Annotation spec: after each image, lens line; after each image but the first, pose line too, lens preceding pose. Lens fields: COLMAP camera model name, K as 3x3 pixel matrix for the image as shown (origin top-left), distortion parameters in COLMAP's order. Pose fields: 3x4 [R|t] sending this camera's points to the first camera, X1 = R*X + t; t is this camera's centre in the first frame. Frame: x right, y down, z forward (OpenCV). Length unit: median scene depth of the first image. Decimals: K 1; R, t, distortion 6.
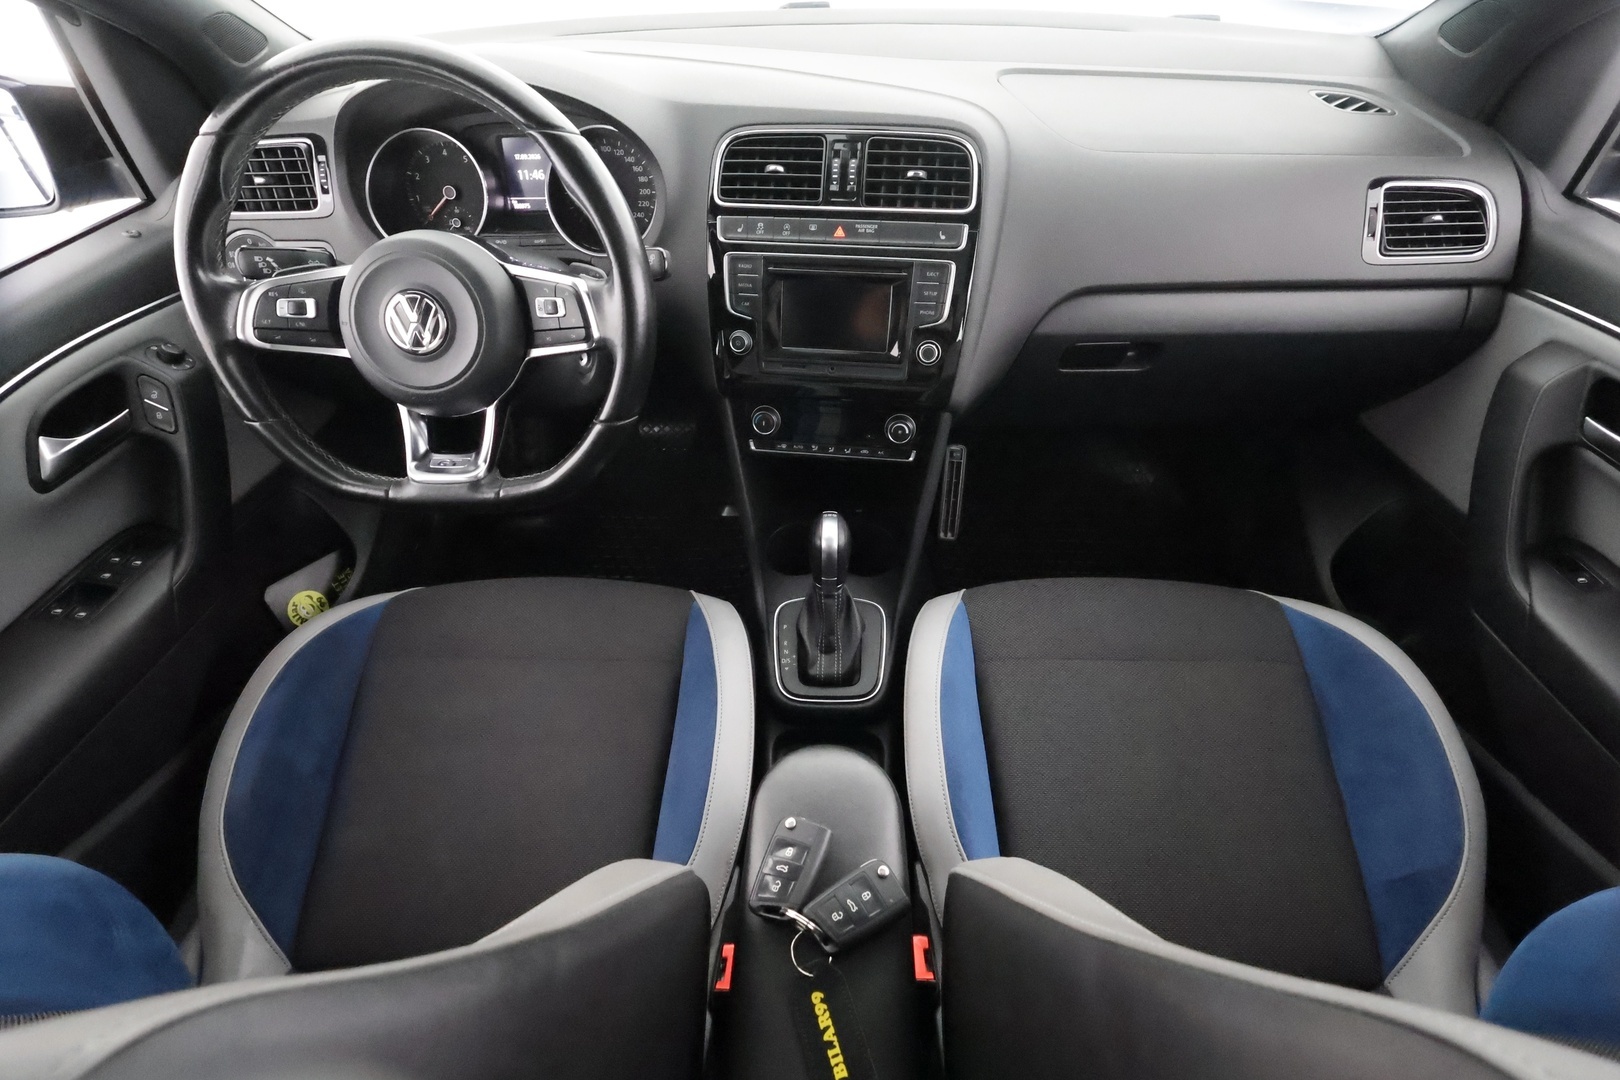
lens RADIAL K [[762.3, 0, 810.0], [0, 762.3, 540.0], [0, 0, 1]] dist [0.000780, 0.001226]
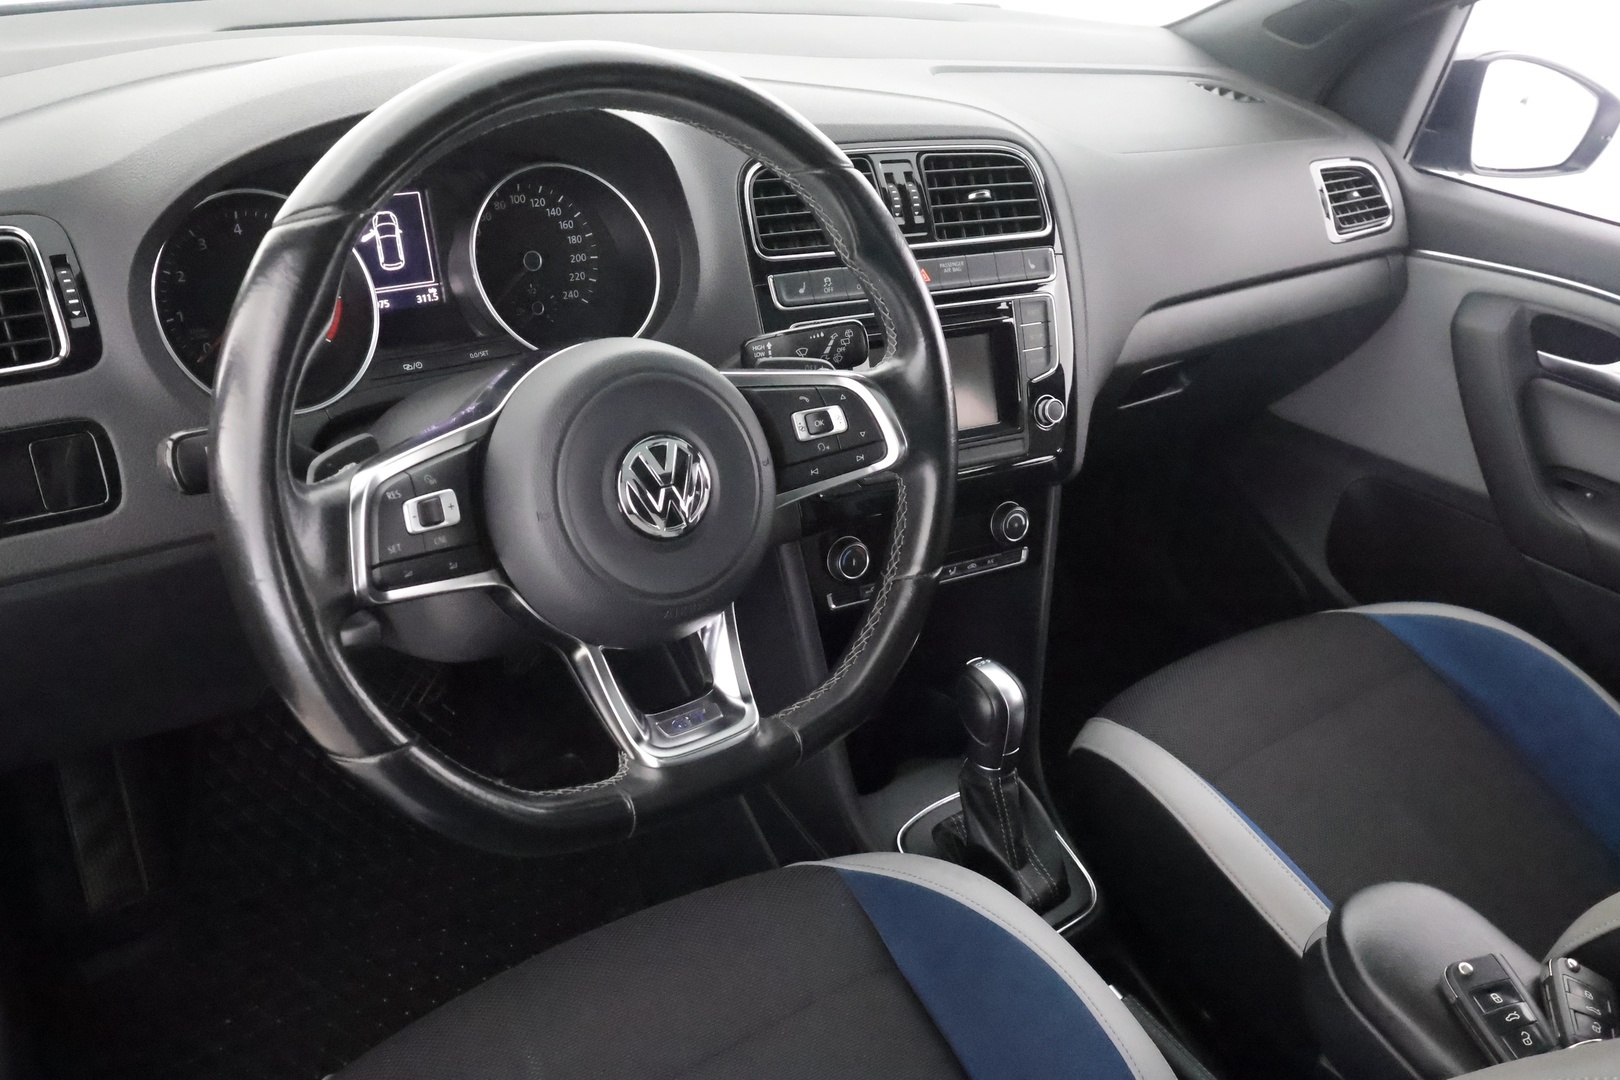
lens RADIAL K [[1261.7, 0, 810.0], [0, 1261.7, 540.0], [0, 0, 1]] dist [0.025799, 0.003774]
pose [[0.783787, -0.233355, 0.575520, -0.804811], [0.337678, 0.937891, -0.079591, -0.107035], [-0.521202, 0.256723, 0.813905, 0.135570]]
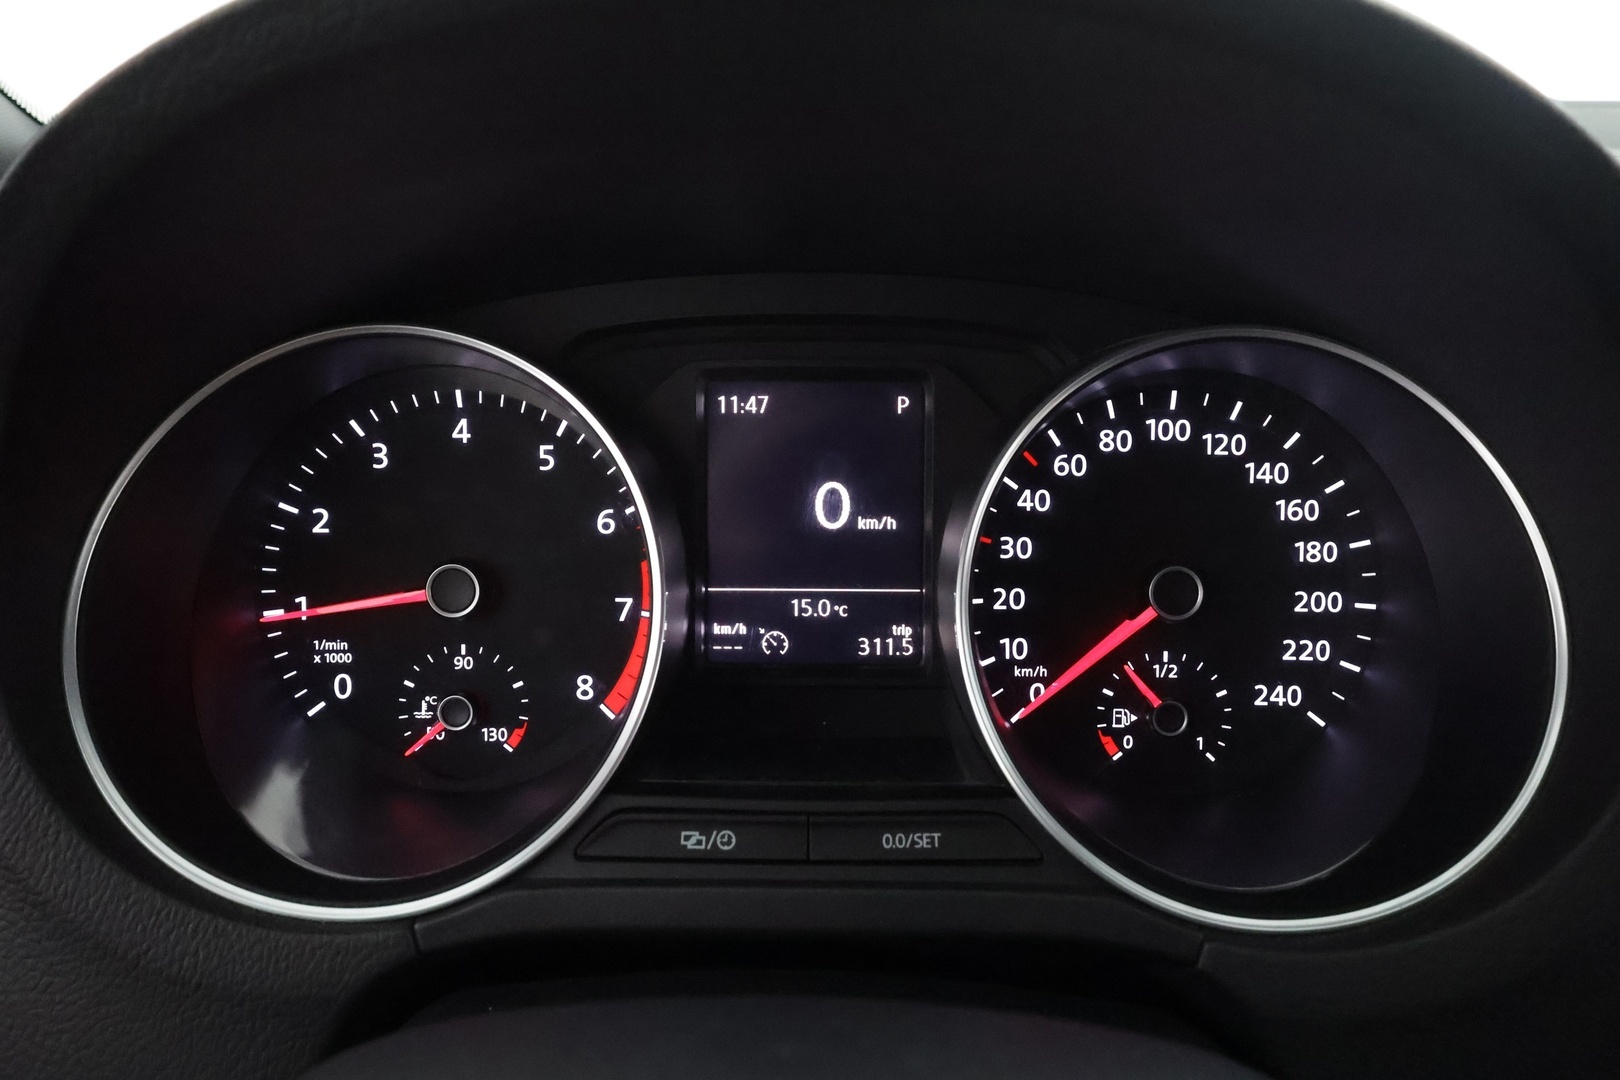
lens RADIAL K [[1330.0, 0, 773.8], [0, 1330.0, 536.9], [0, 0, 1]] dist [0.007558, 0.002674]
pose [[0.999735, 0.022467, 0.004945, -0.426799], [-0.018580, 0.915315, -0.402309, -0.352314], [-0.013565, 0.402111, 0.915490, 0.713051]]
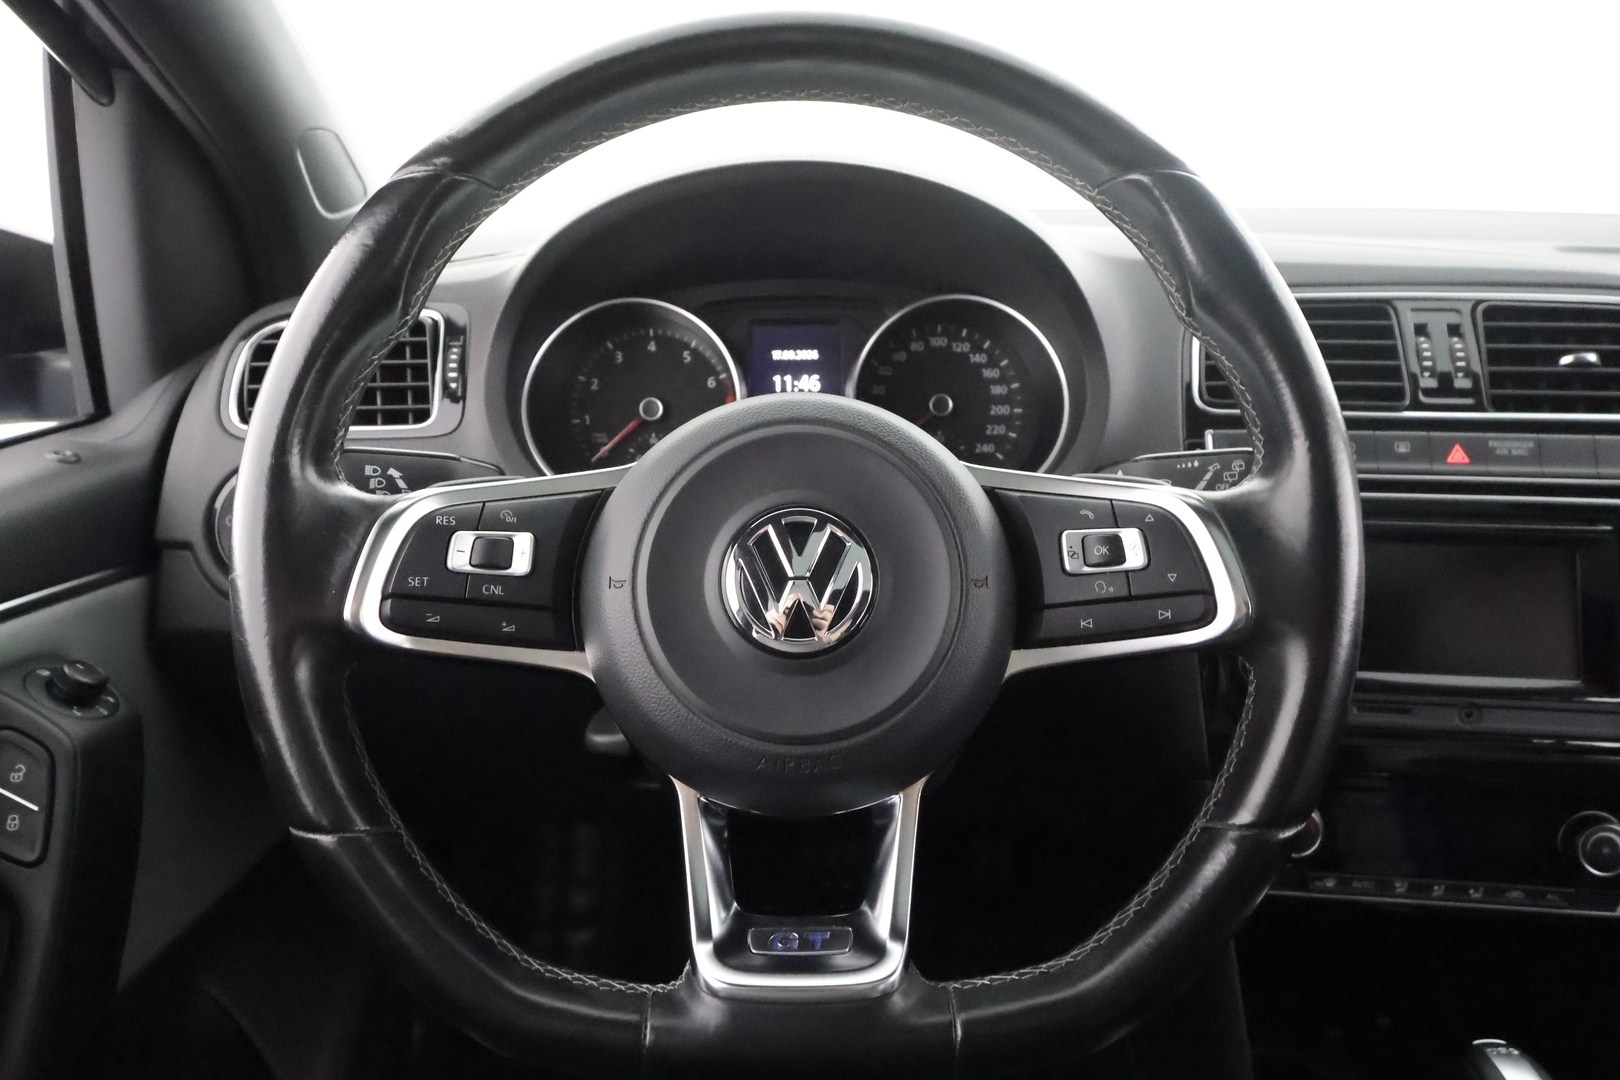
lens RADIAL K [[1050.1, 0, 810.0], [0, 1050.1, 540.0], [0, 0, 1]] dist [-0.005106, 0.002026]
pose [[0.999407, 0.002400, 0.034341, -0.429312], [0.012235, 0.907672, -0.419502, -0.055578], [-0.032177, 0.419674, 0.907104, 0.389308]]
